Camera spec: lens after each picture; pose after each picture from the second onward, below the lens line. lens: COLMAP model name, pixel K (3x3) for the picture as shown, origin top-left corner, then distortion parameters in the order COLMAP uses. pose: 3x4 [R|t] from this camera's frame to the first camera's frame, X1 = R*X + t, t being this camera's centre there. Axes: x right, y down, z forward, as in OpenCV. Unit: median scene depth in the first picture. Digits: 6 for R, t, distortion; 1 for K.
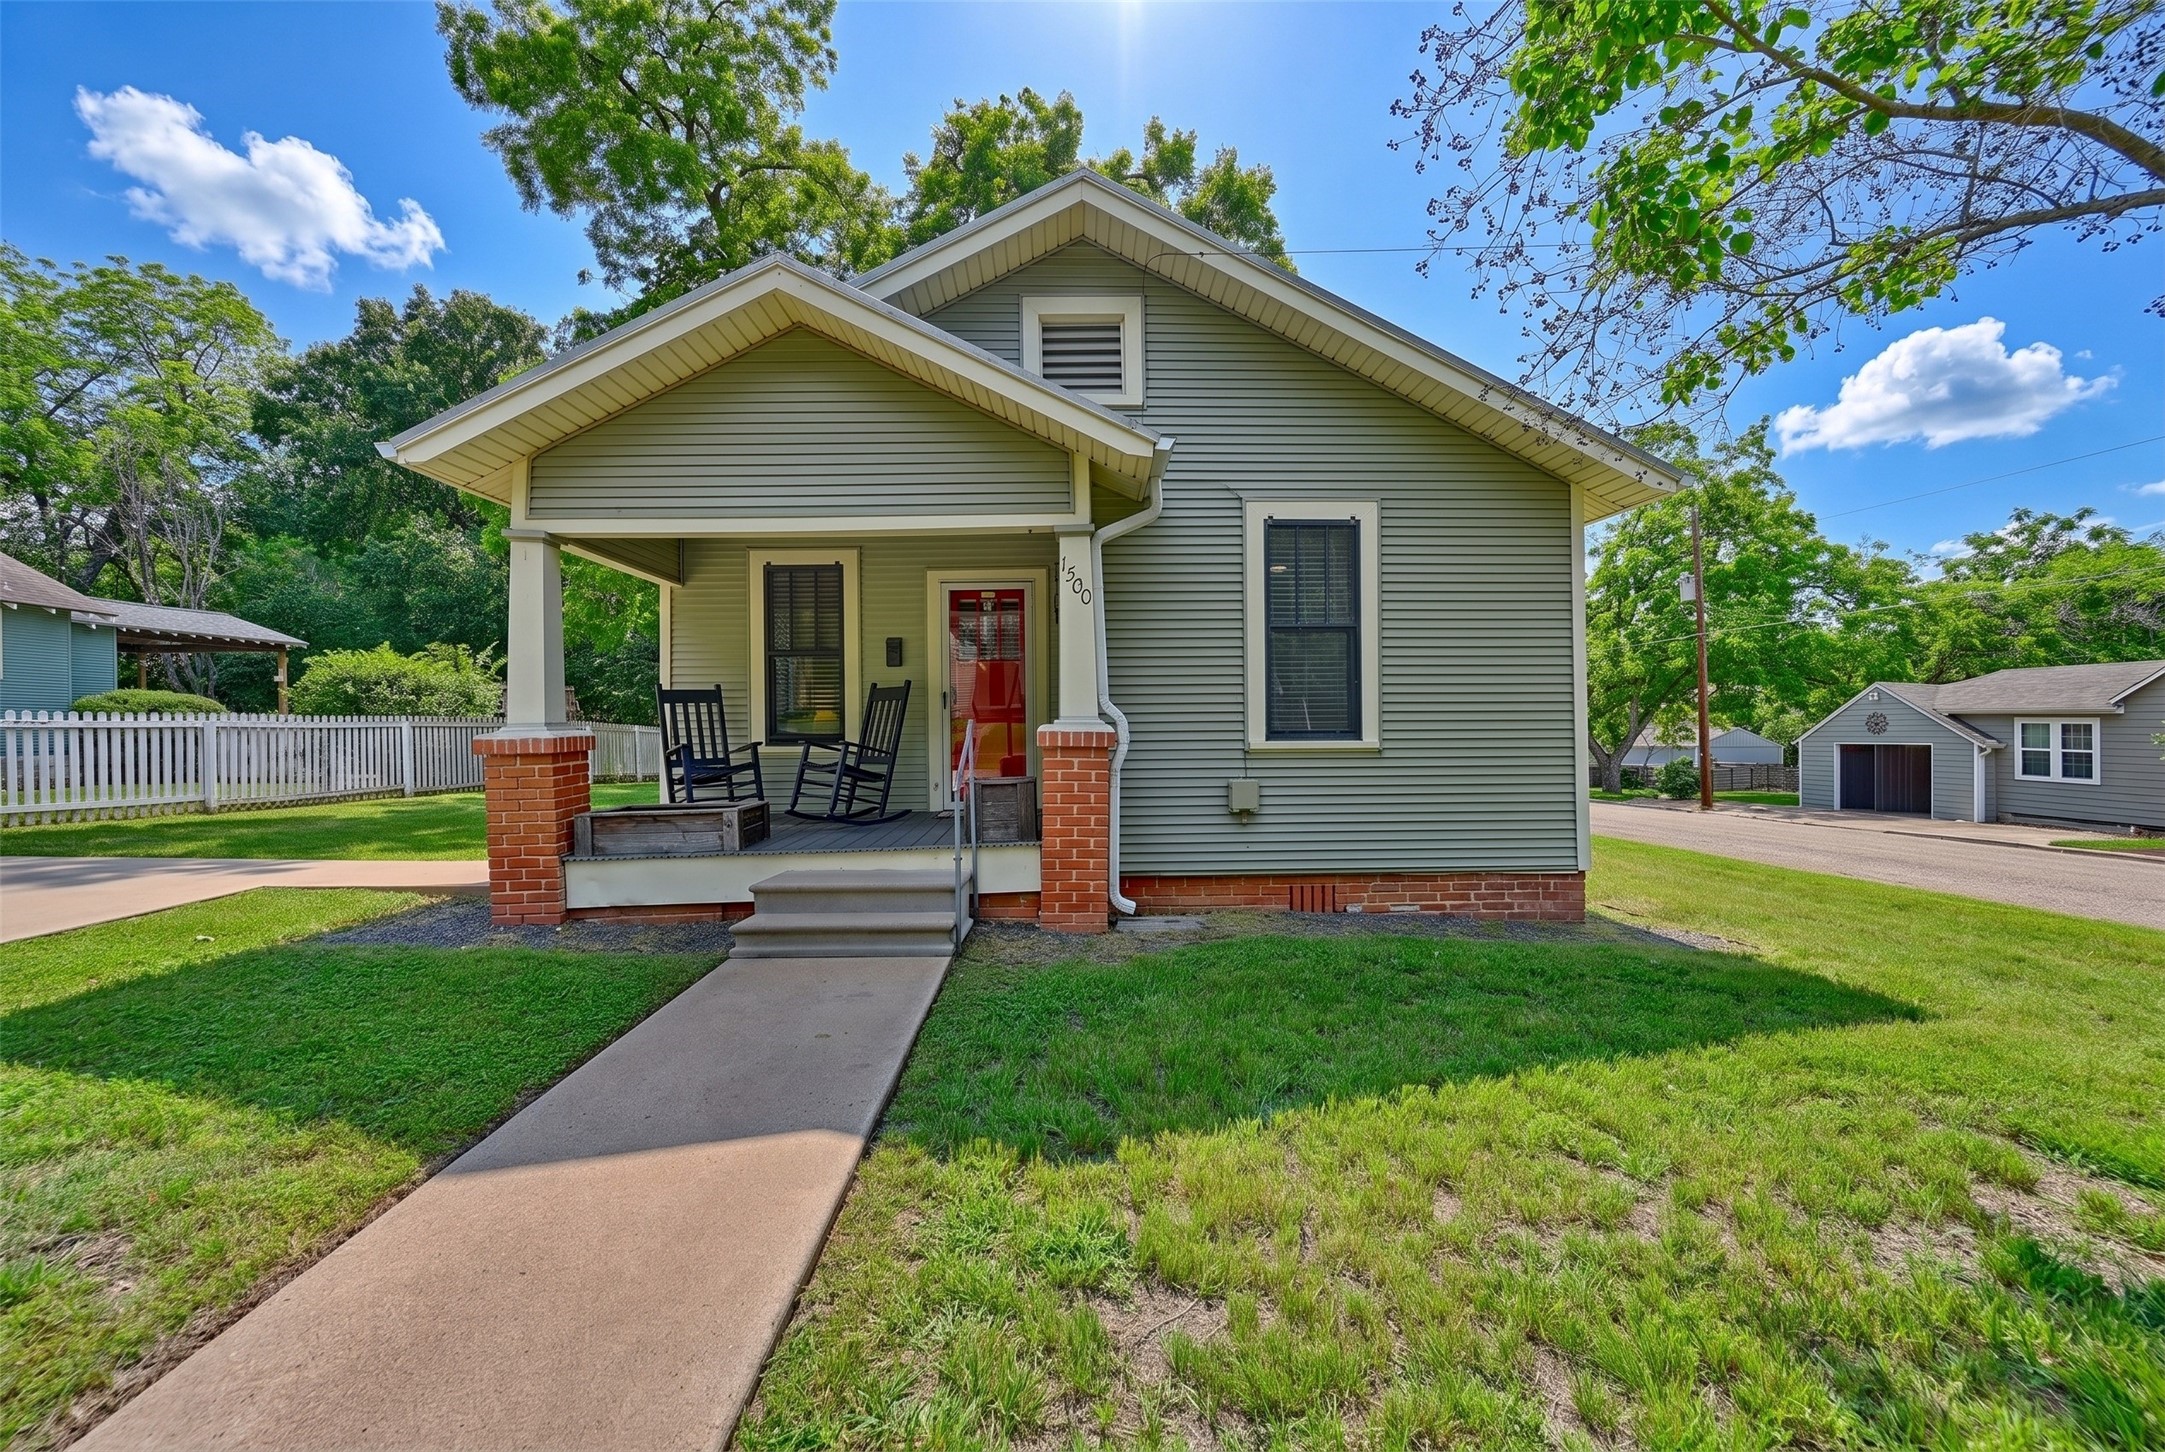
lens RADIAL K [[827.0, 0, 1082.5], [0, 827.0, 726.0], [0, 0, 1]] dist [-0.000027, -0.000290]
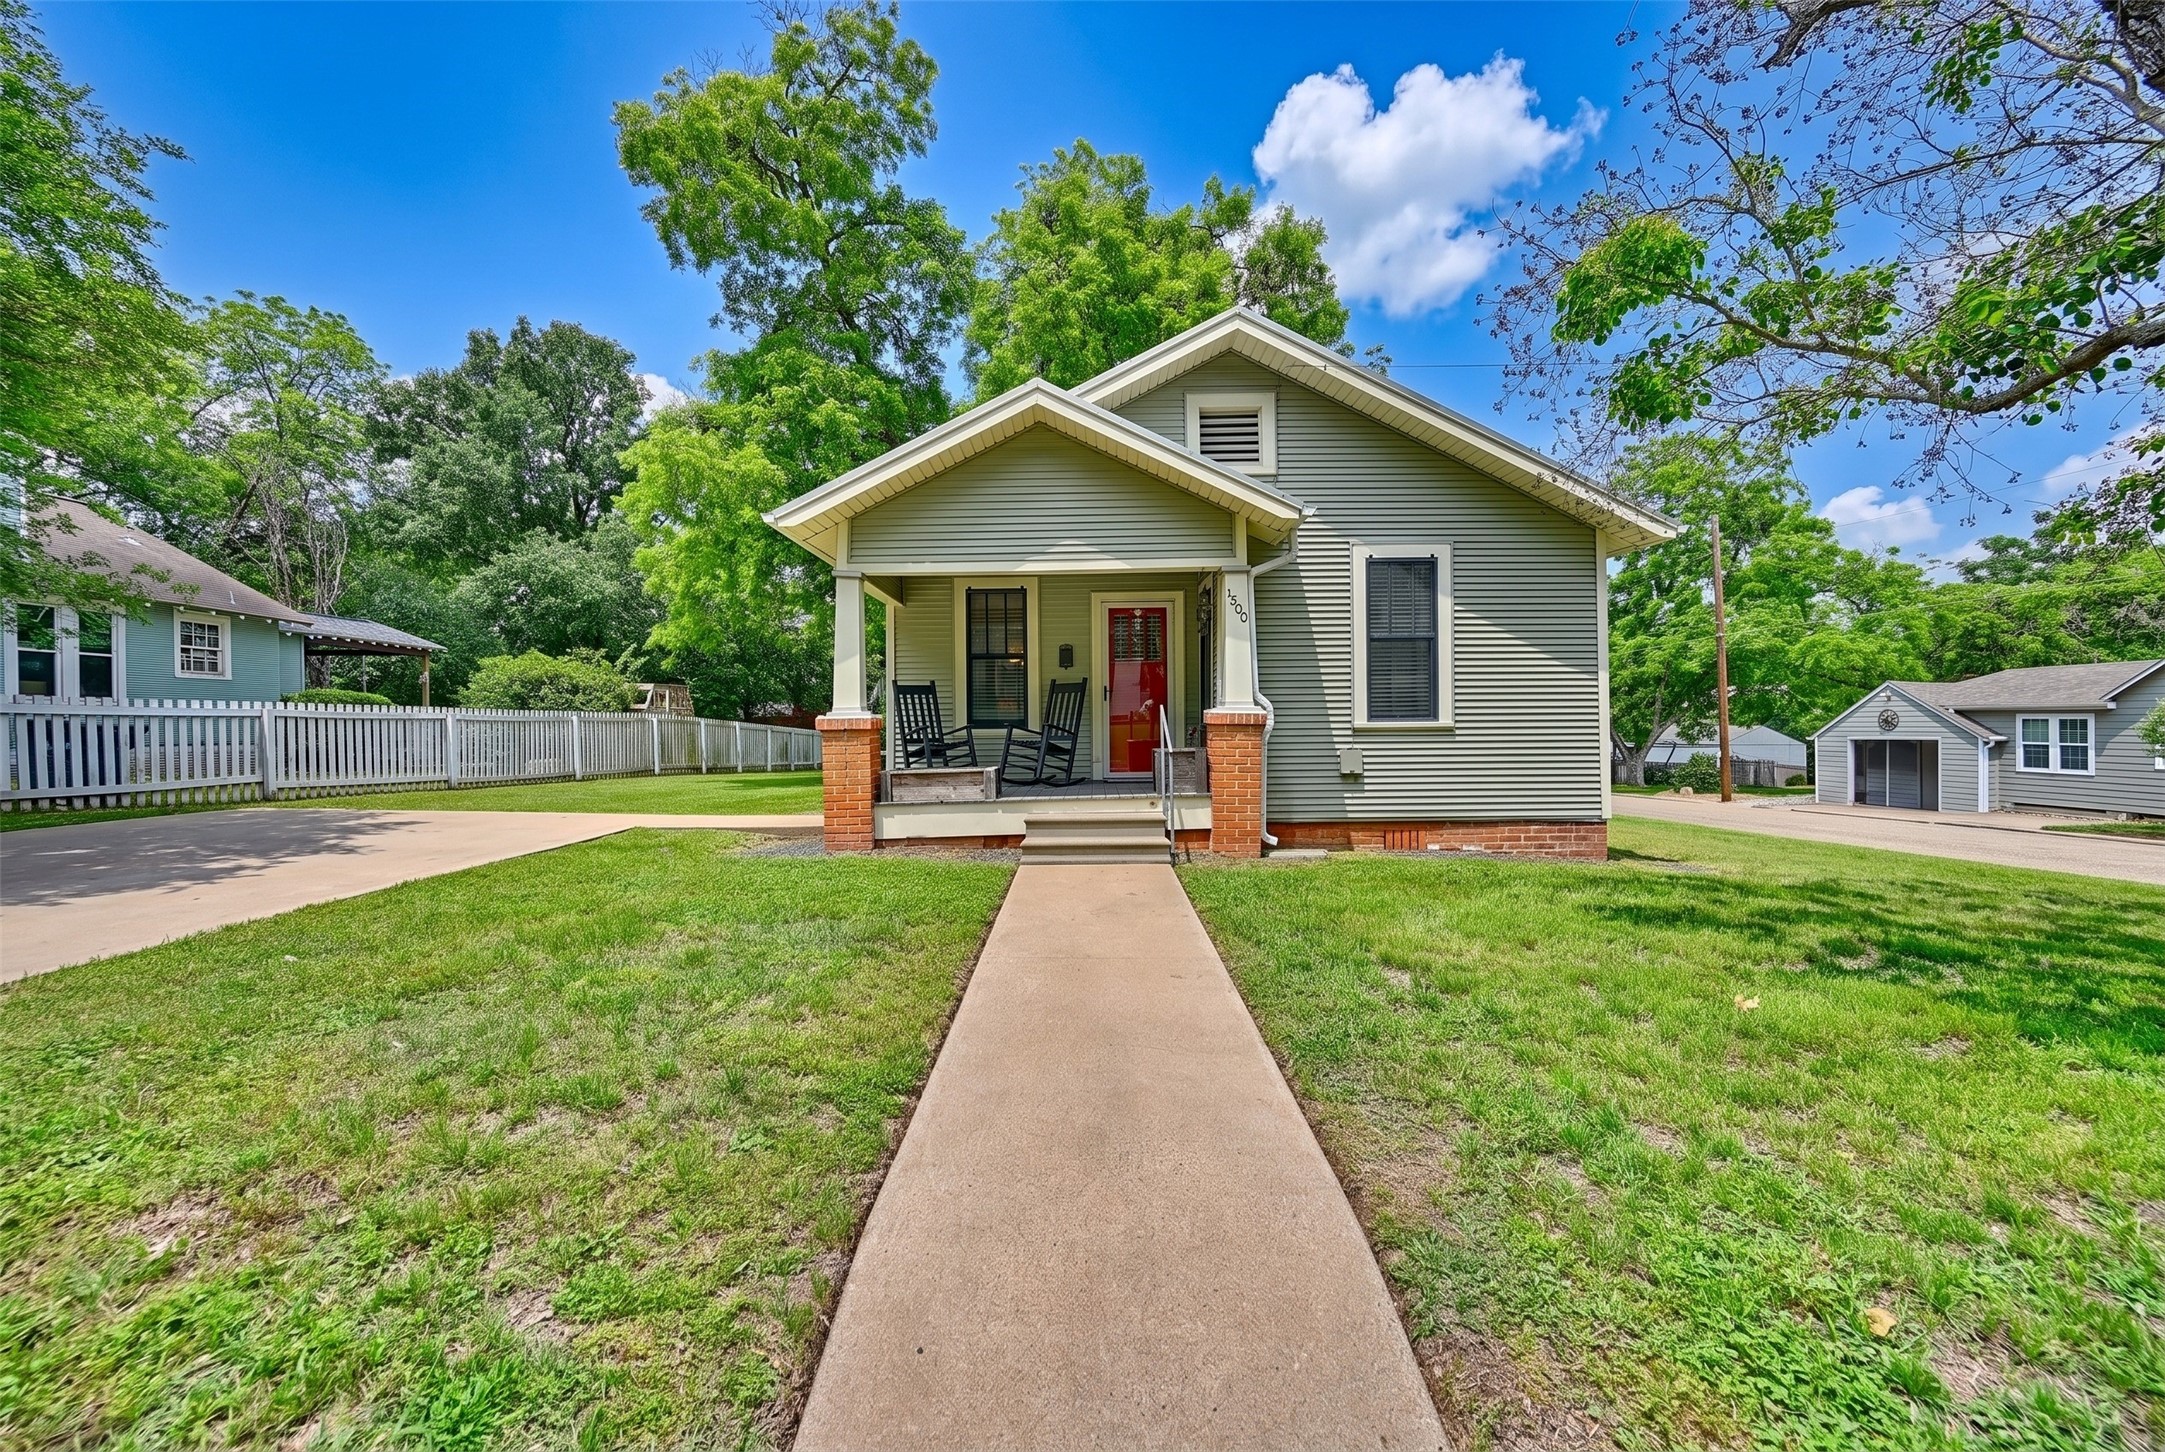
lens RADIAL K [[835.2, 0, 1082.5], [0, 835.2, 726.0], [0, 0, 1]] dist [0.001299, 0.000482]
pose [[0.999865, -0.000488, -0.016407, -0.174572], [0.000461, 0.999999, -0.001629, 0.020614], [0.016407, 0.001622, 0.999864, -0.291828]]
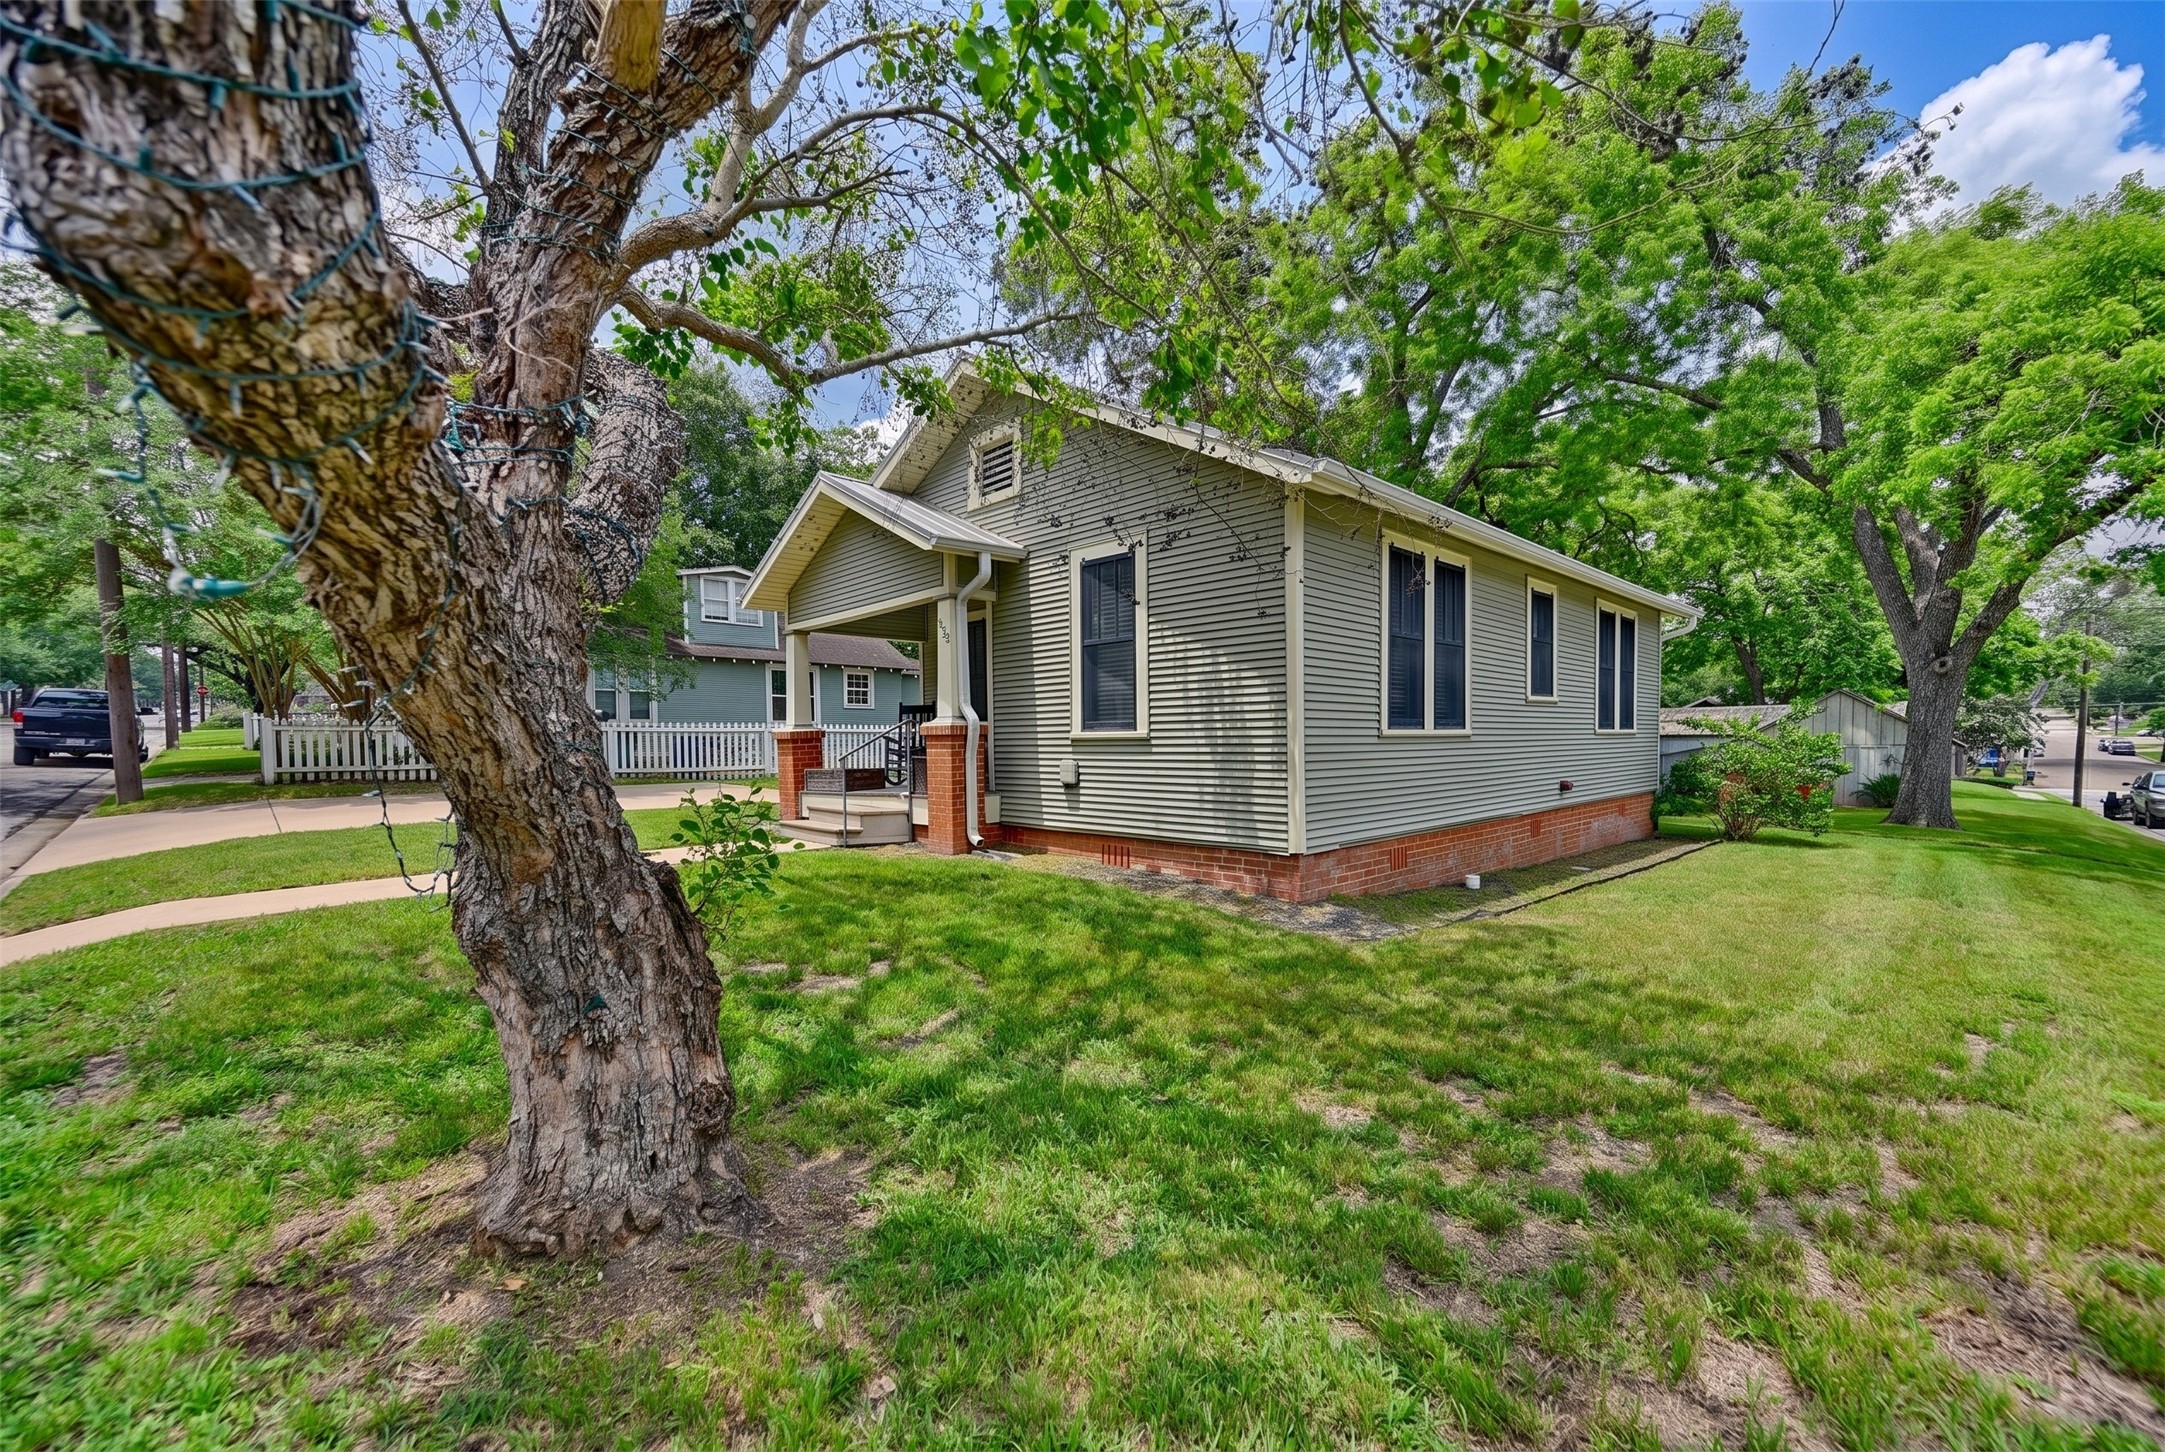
lens RADIAL K [[878.8, 0, 1085.1], [0, 878.8, 763.1], [0, 0, 1]] dist [0.000181, -0.000072]
pose [[0.674681, 0.020715, -0.737818, 1.003982], [-0.000314, 0.999614, 0.027779, 0.022084], [0.738109, -0.018510, 0.674427, 0.046506]]
